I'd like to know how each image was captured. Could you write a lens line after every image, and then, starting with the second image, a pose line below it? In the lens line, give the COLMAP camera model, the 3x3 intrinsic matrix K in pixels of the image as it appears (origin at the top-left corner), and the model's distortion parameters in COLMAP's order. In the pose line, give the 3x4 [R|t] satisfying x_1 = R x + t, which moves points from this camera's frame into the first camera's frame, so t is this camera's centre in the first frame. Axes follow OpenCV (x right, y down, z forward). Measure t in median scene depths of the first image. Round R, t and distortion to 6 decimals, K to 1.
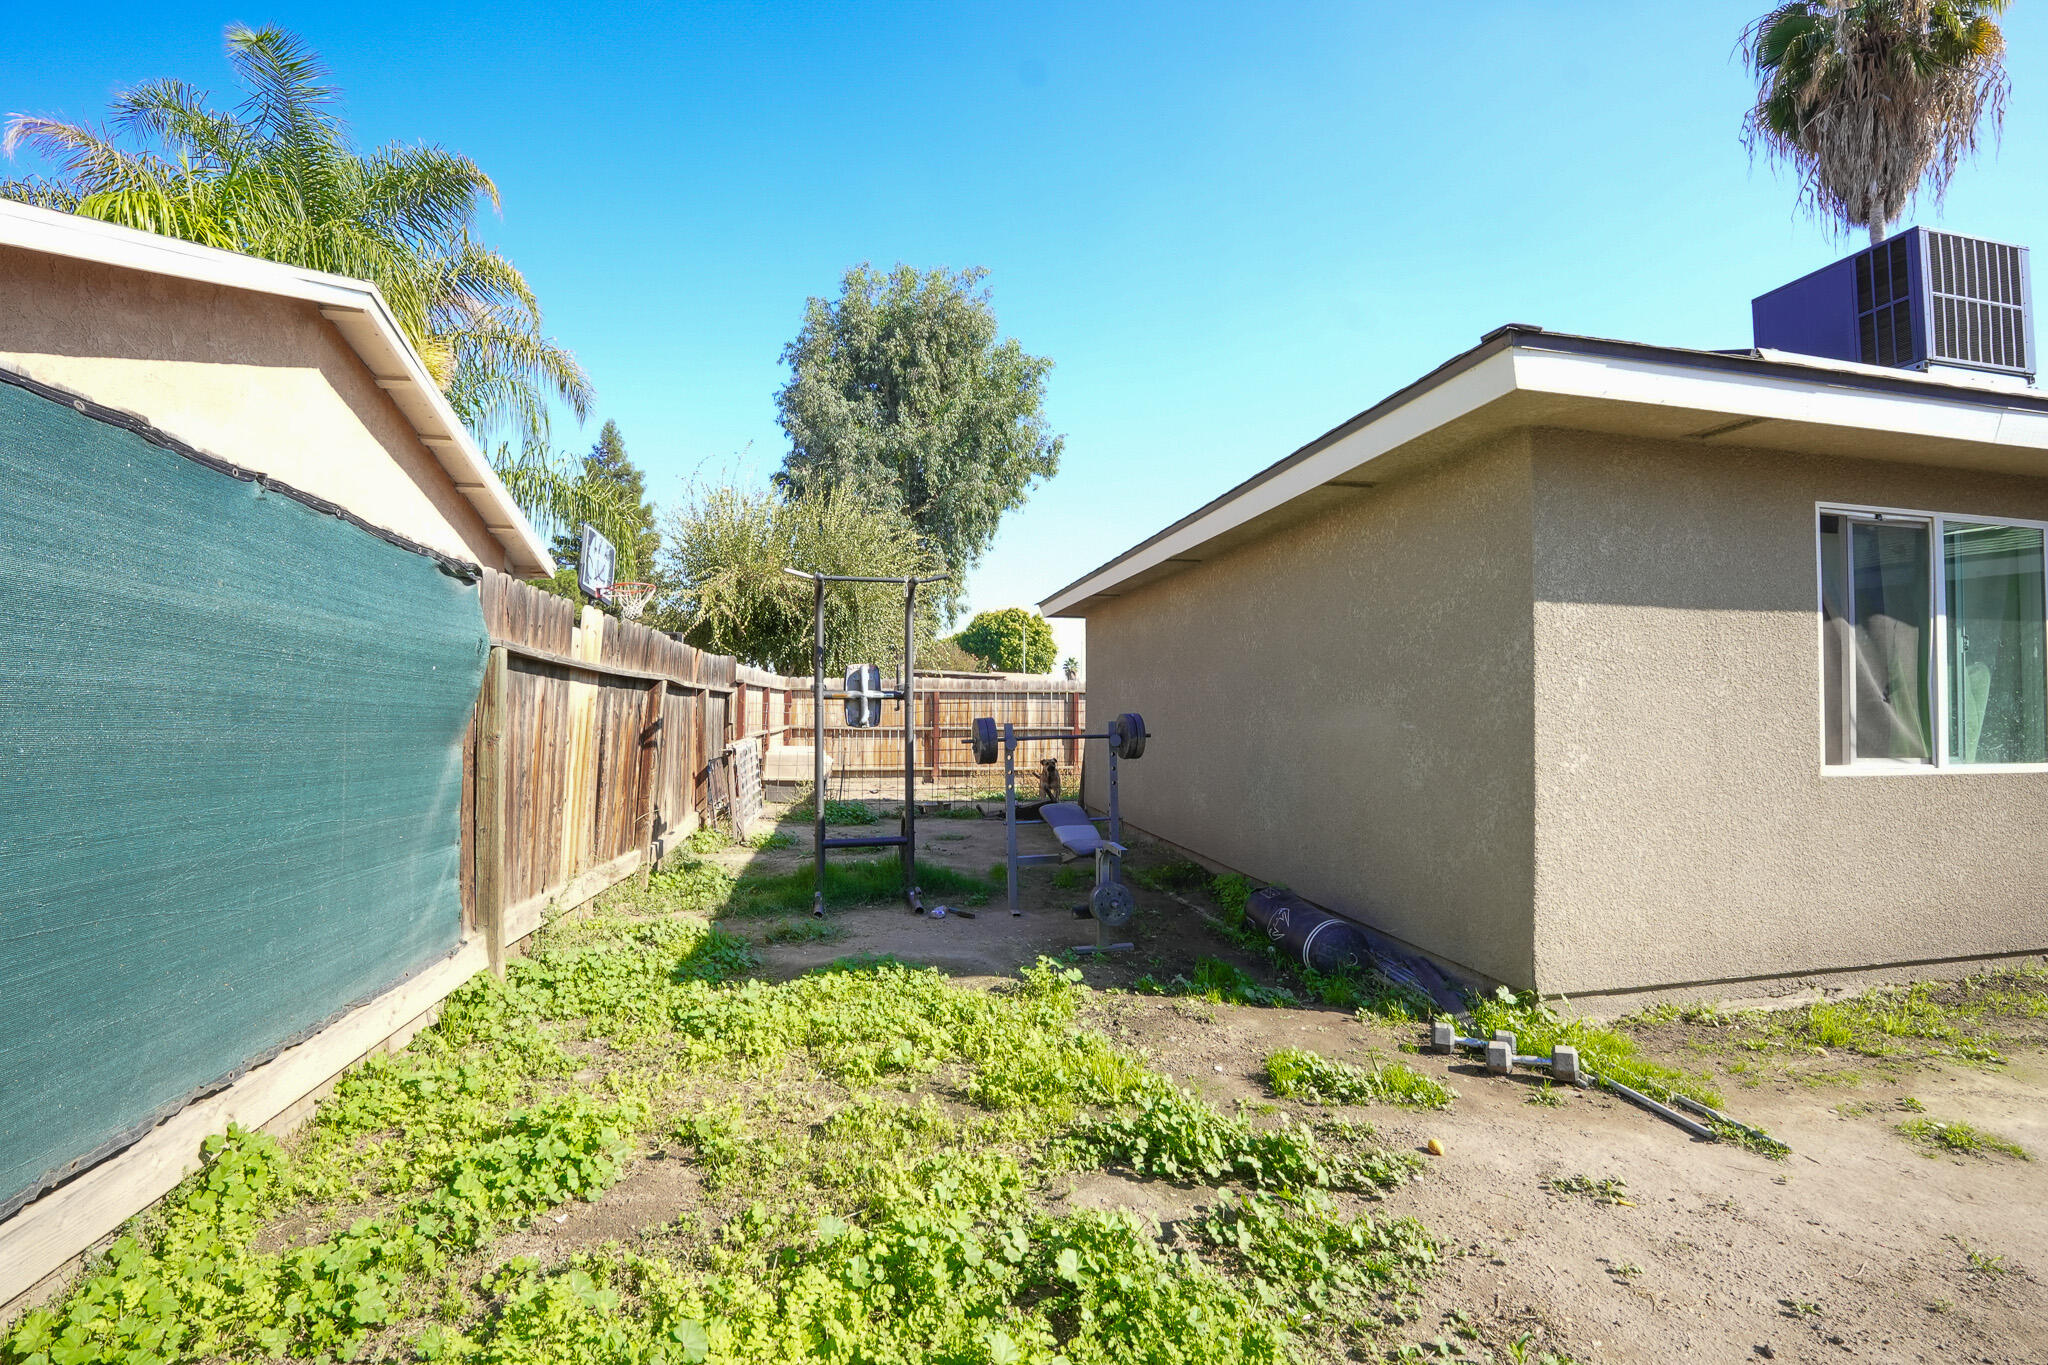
lens RADIAL K [[895.1, 0, 1024.0], [0, 895.1, 682.5], [0, 0, 1]] dist [-0.071574, 0.014109]
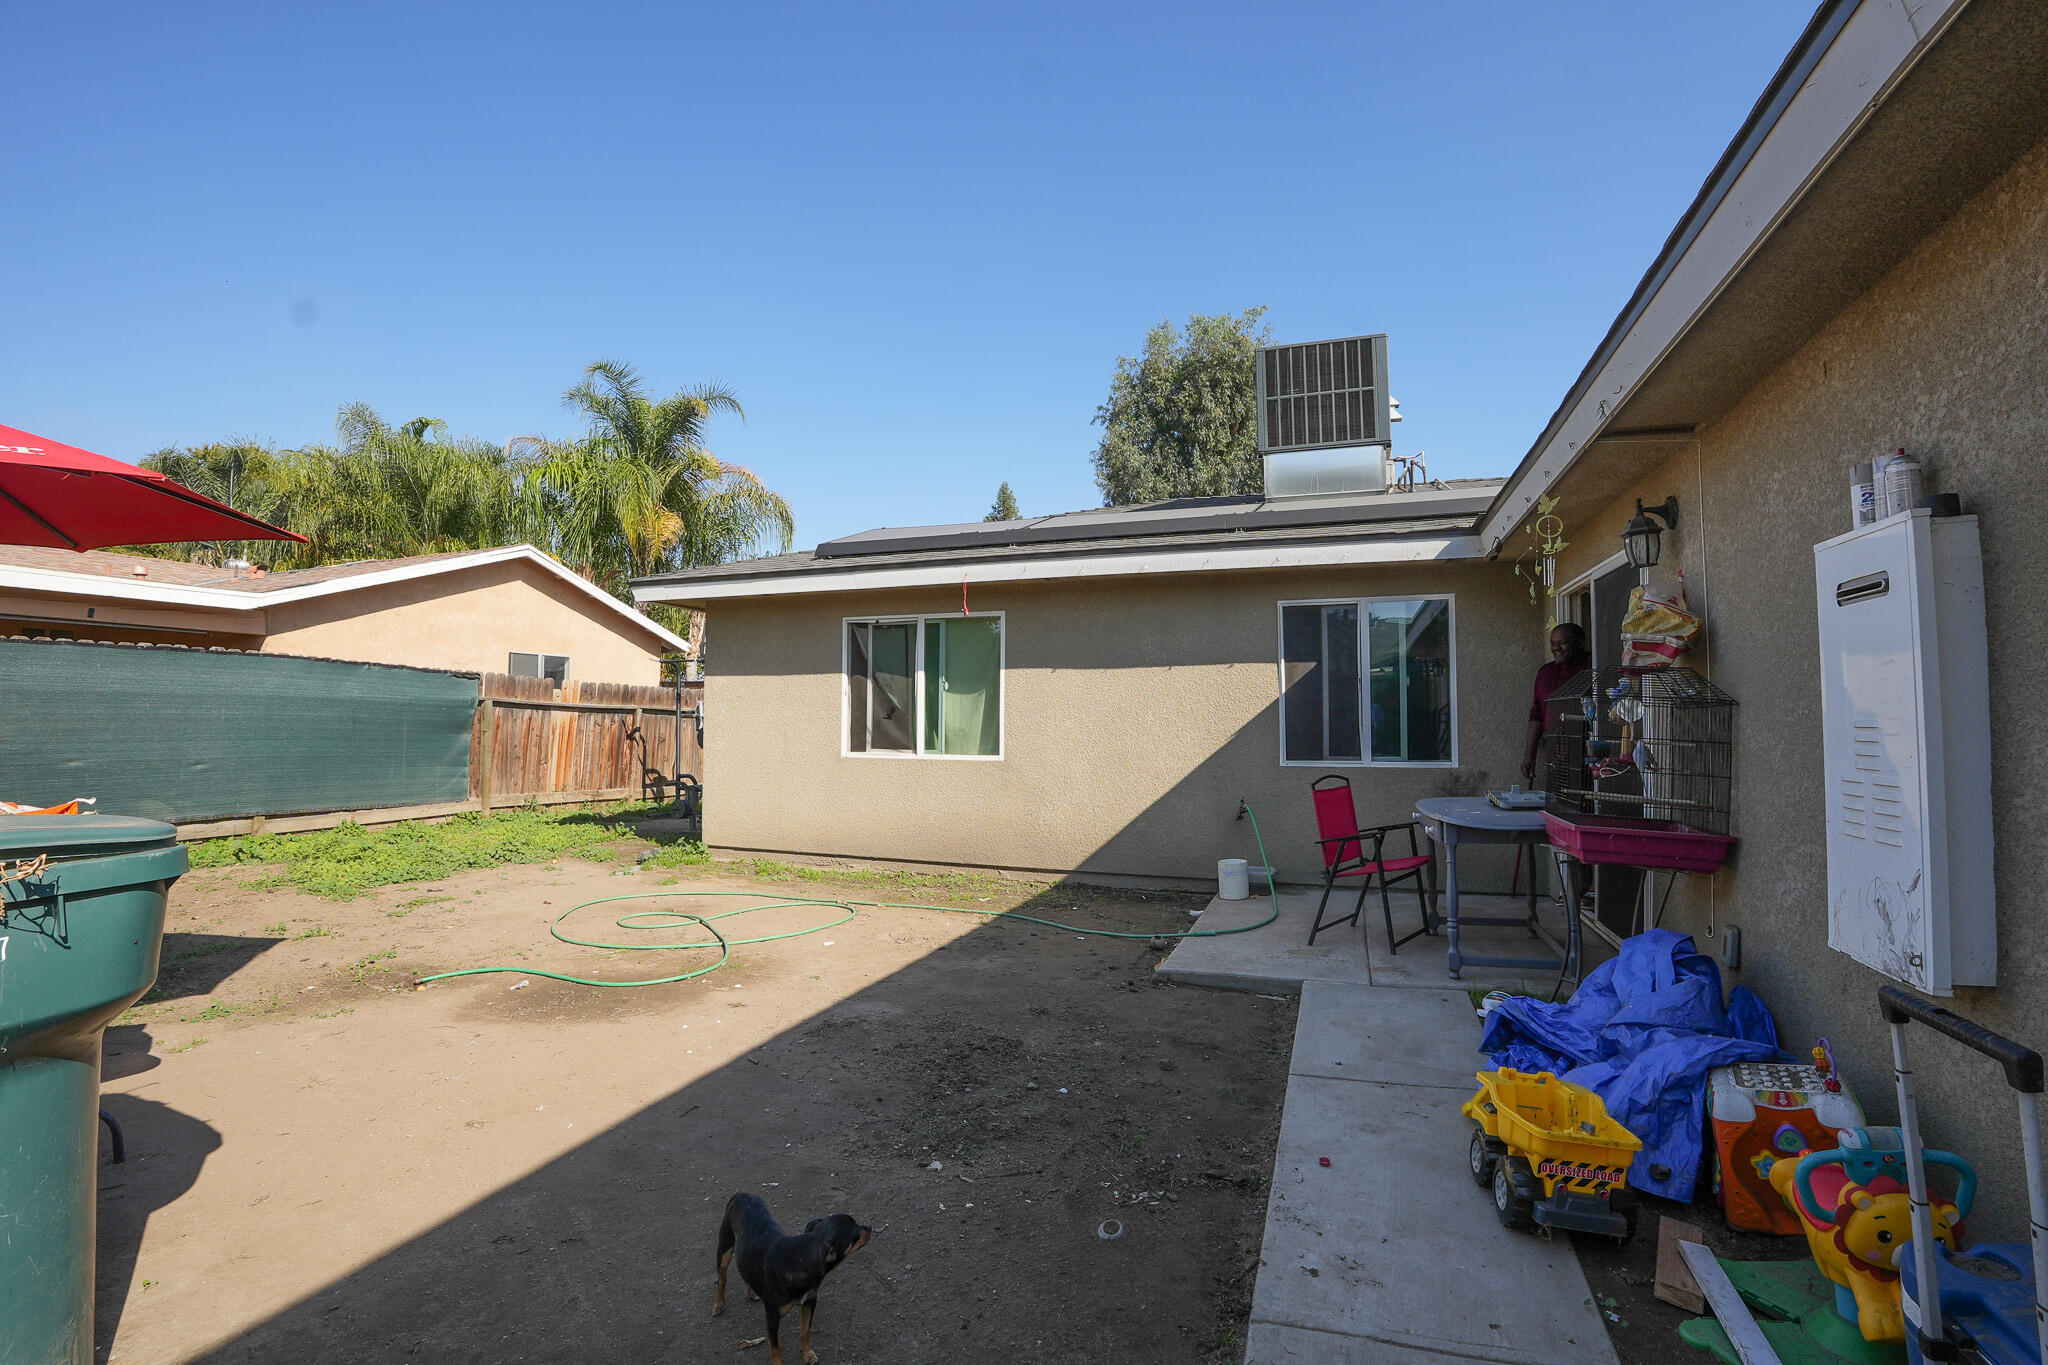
lens RADIAL K [[895.1, 0, 1024.0], [0, 895.1, 682.5], [0, 0, 1]] dist [-0.071574, 0.014109]
pose [[0.863699, -0.022317, -0.503514, 2.458685], [0.013449, 0.999684, -0.021239, -0.014314], [0.503829, 0.011572, 0.863726, -0.612128]]
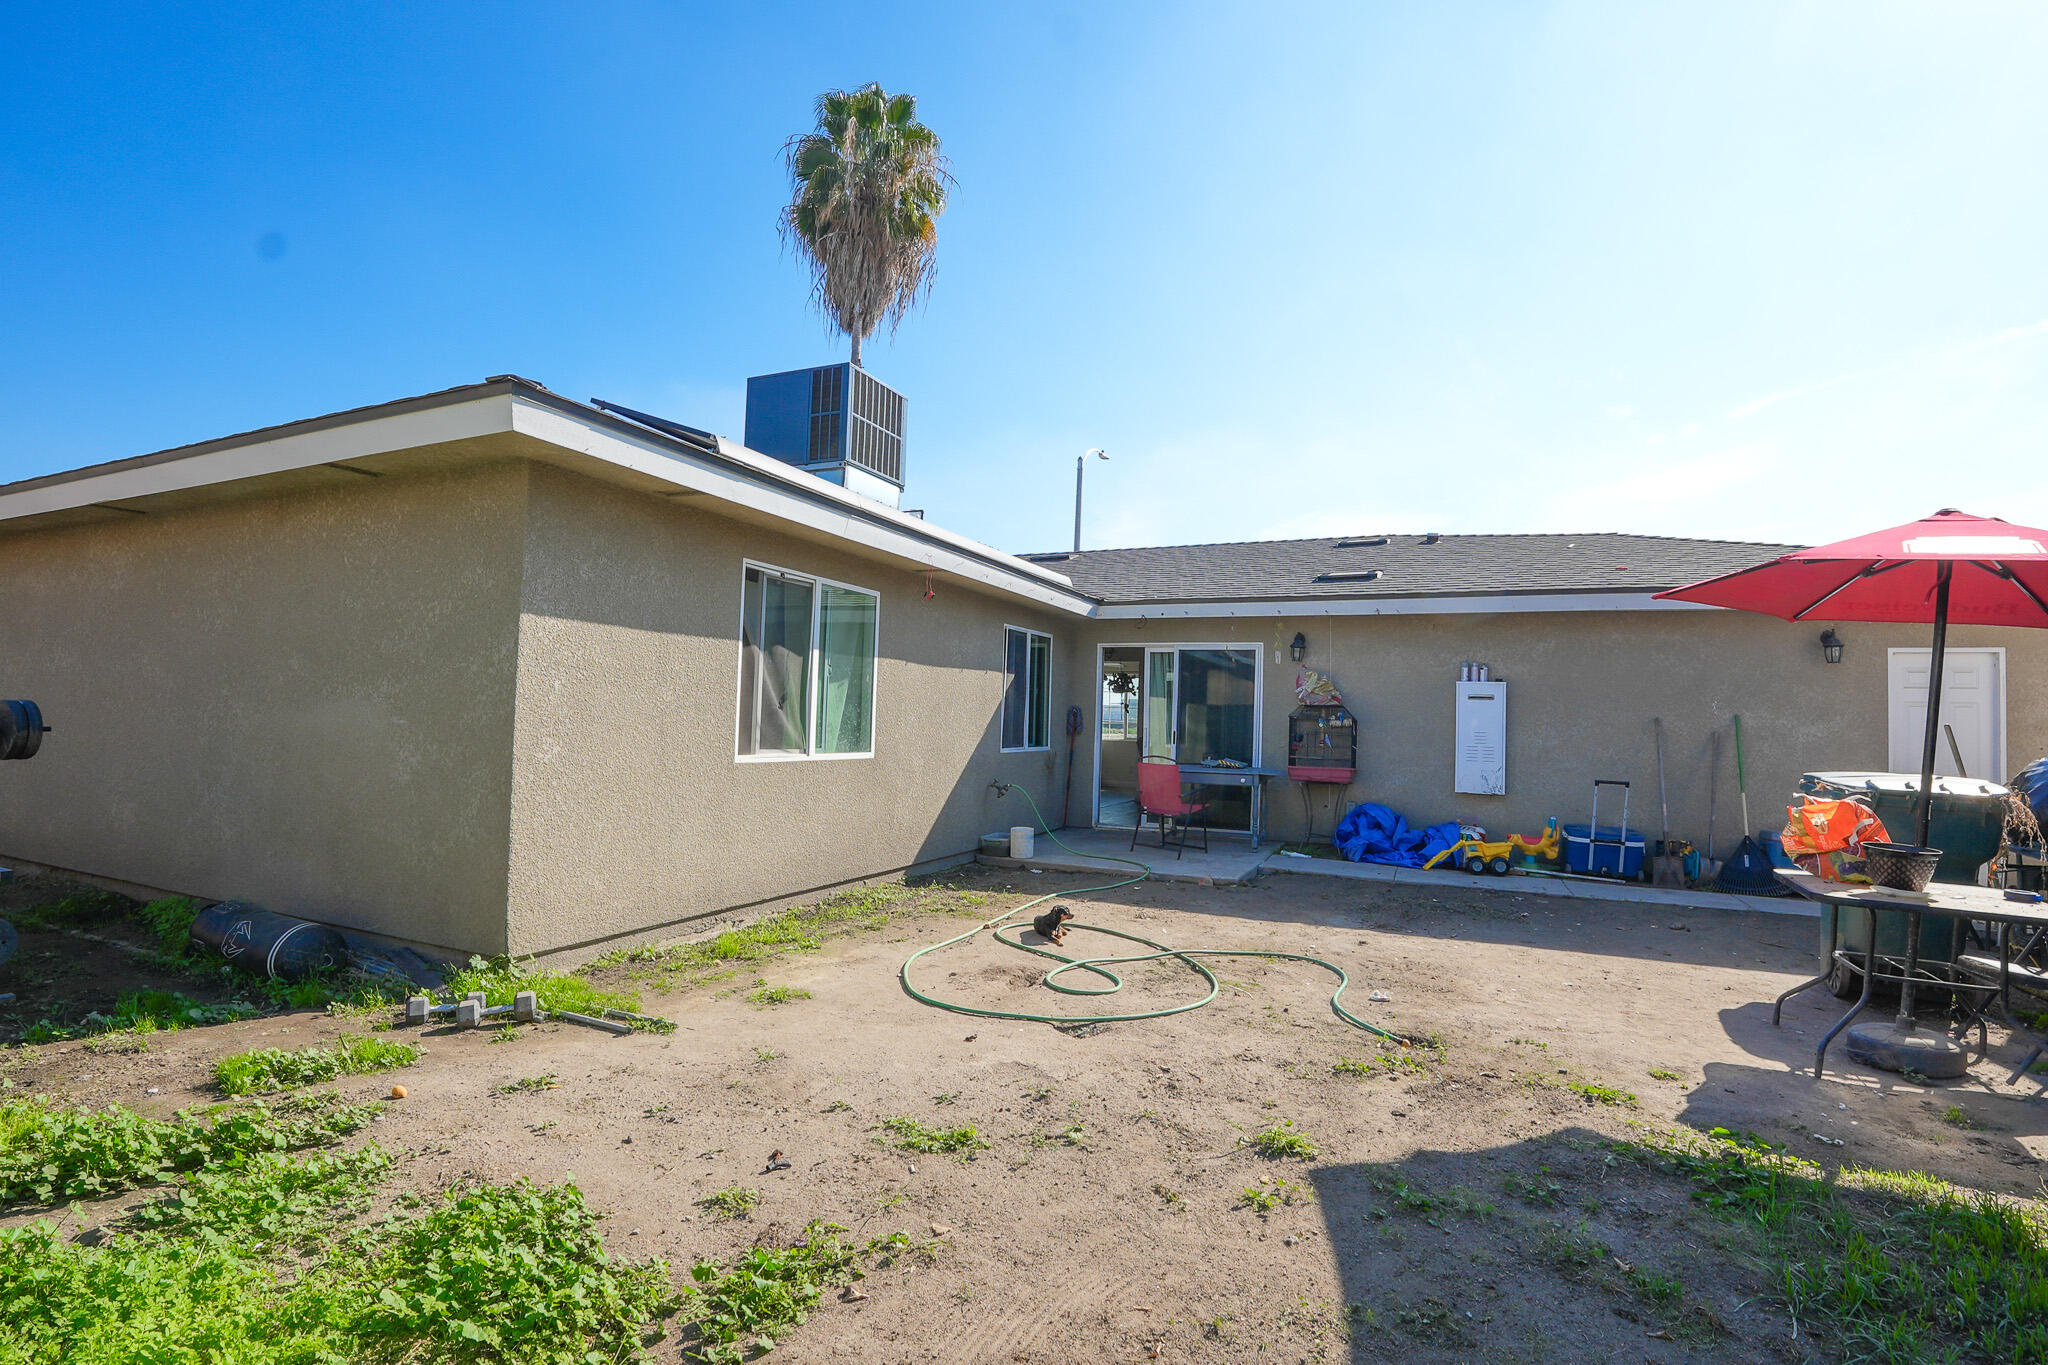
lens RADIAL K [[966.0, 0, 1024.0], [0, 966.0, 682.5], [0, 0, 1]] dist [-0.062018, 0.013155]
pose [[0.563885, 0.044128, 0.824673, -0.065037], [-0.046100, 0.998696, -0.021918, -0.004654], [-0.824566, -0.025658, 0.565184, -0.246430]]
